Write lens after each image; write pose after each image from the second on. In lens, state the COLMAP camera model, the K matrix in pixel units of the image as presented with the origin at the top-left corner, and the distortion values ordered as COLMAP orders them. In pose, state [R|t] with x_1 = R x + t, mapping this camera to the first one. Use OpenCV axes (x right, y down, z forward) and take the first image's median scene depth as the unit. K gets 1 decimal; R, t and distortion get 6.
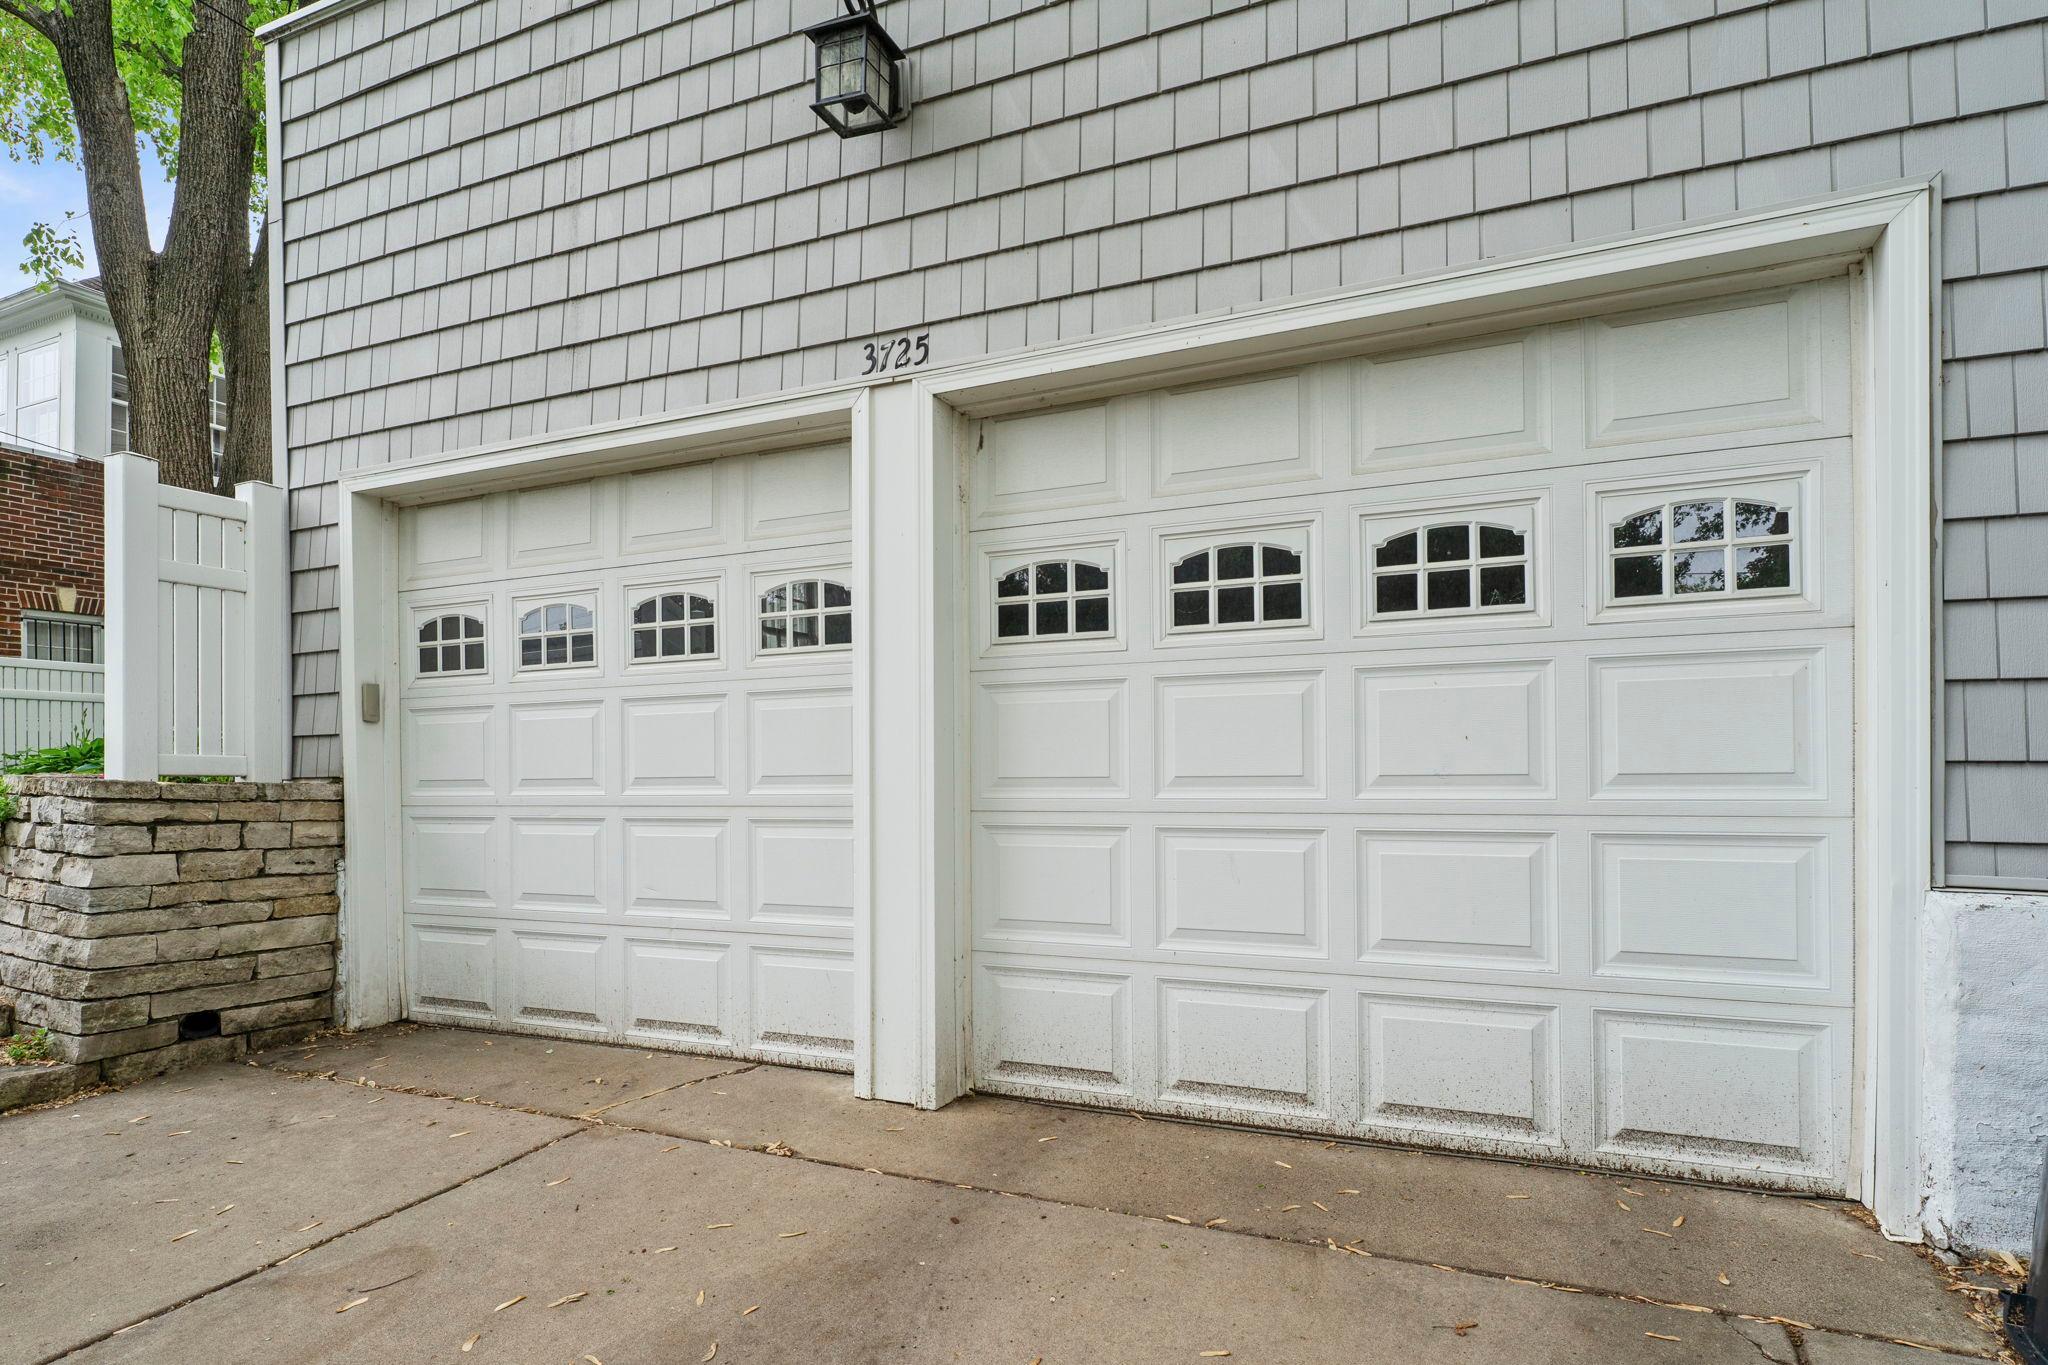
lens RADIAL K [[1138.6, 0, 1024.8], [0, 1138.6, 768.3], [0, 0, 1]] dist [-0.000238, 0.001807]
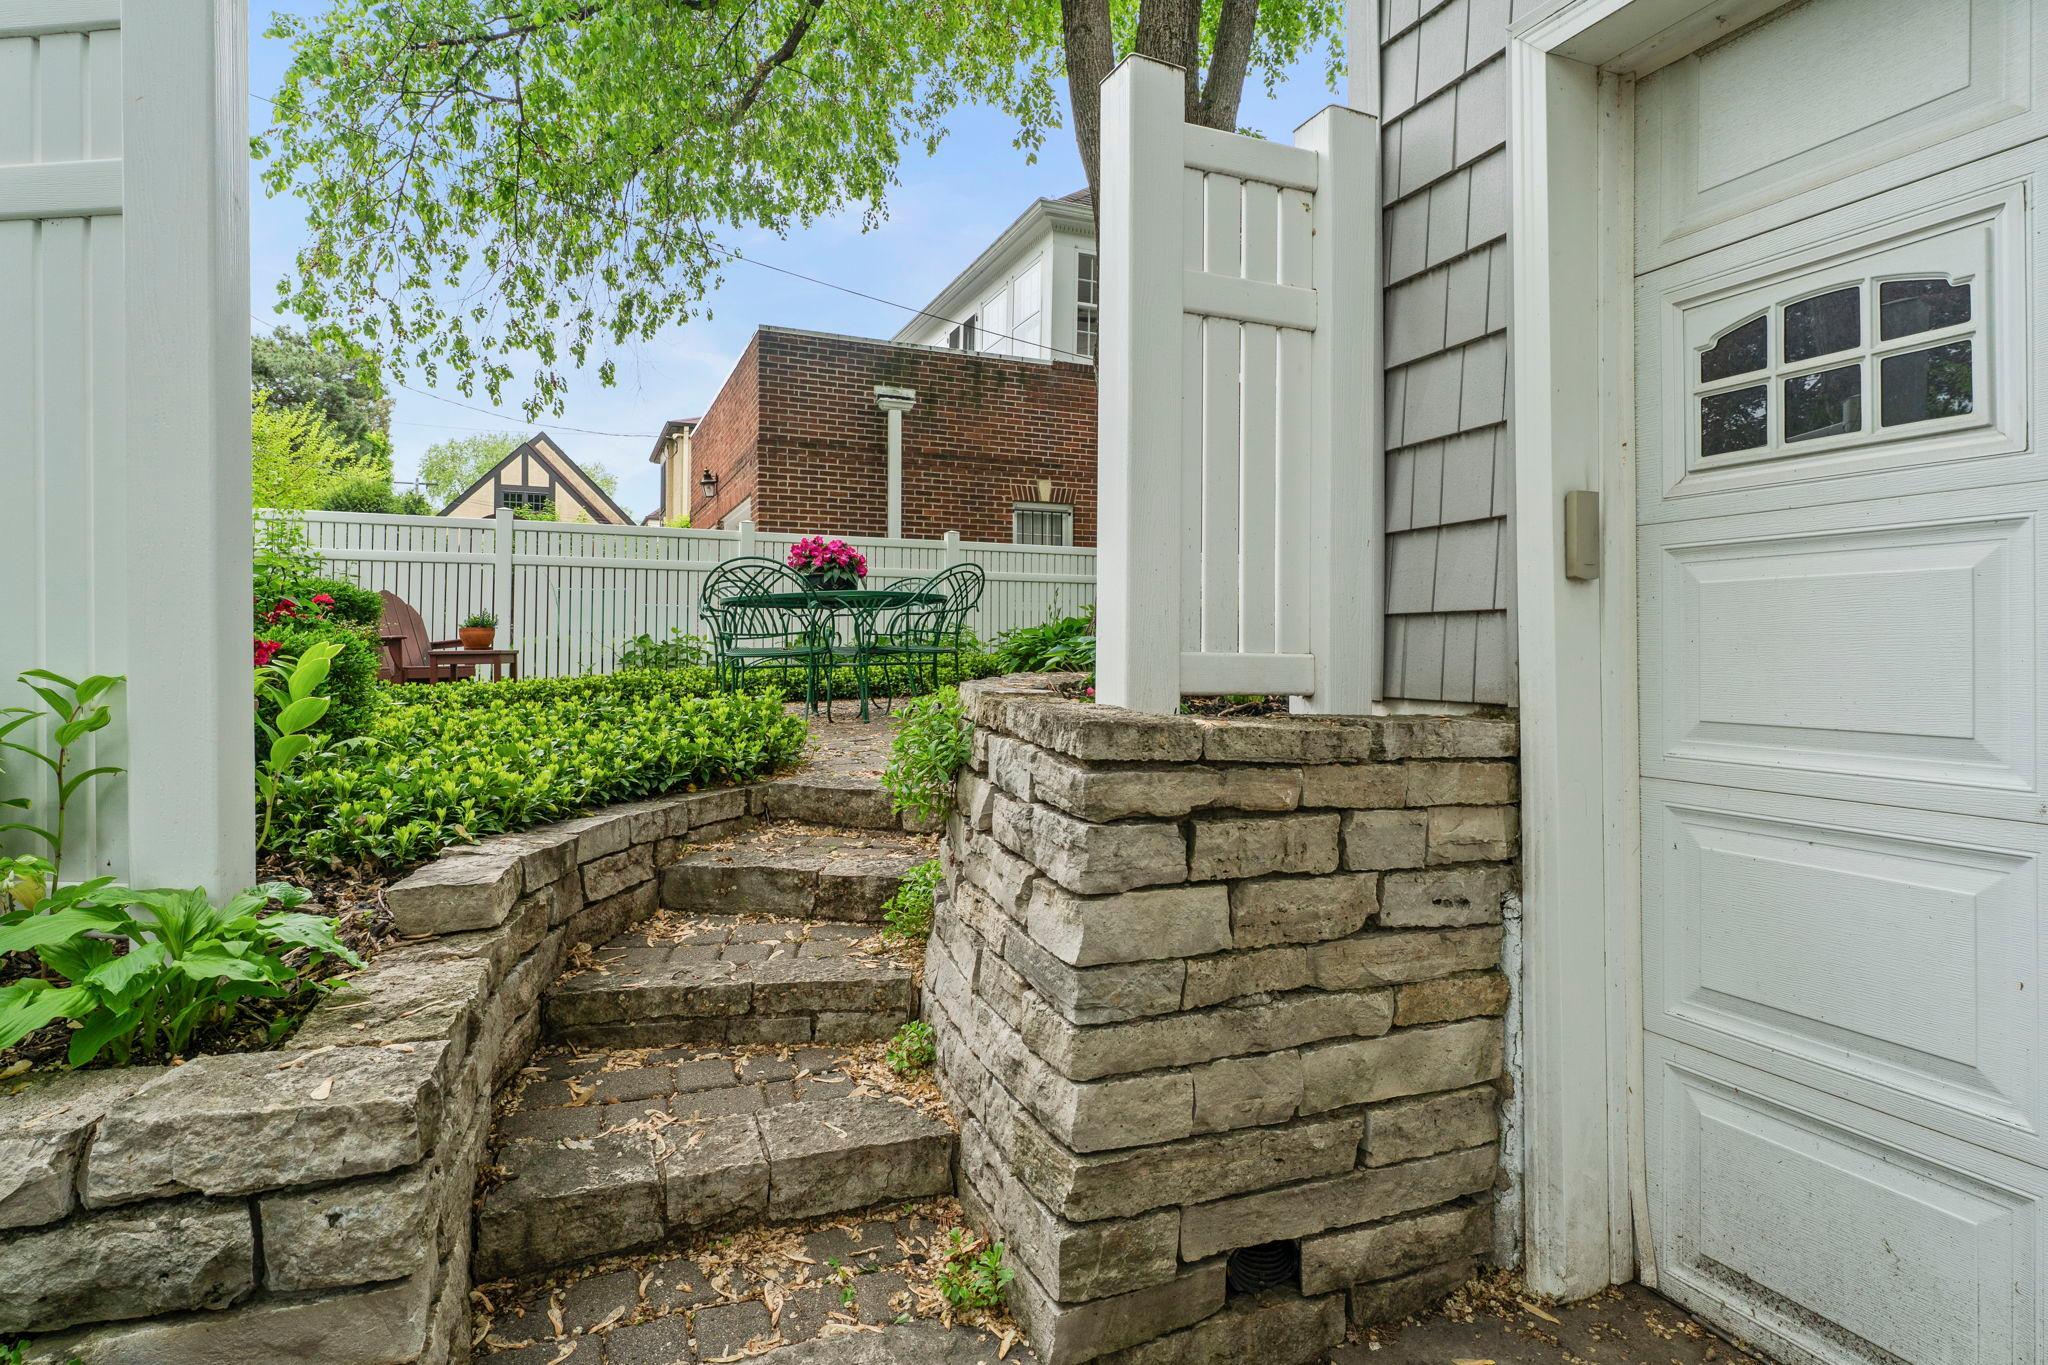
lens RADIAL K [[1138.6, 0, 1015.9], [0, 1138.6, 665.8], [0, 0, 1]] dist [-0.000238, 0.001807]
pose [[0.749740, 0.022478, -0.661351, -0.493109], [-0.009347, 0.999683, 0.023380, -0.018100], [0.661666, -0.011348, 0.749712, 0.587920]]
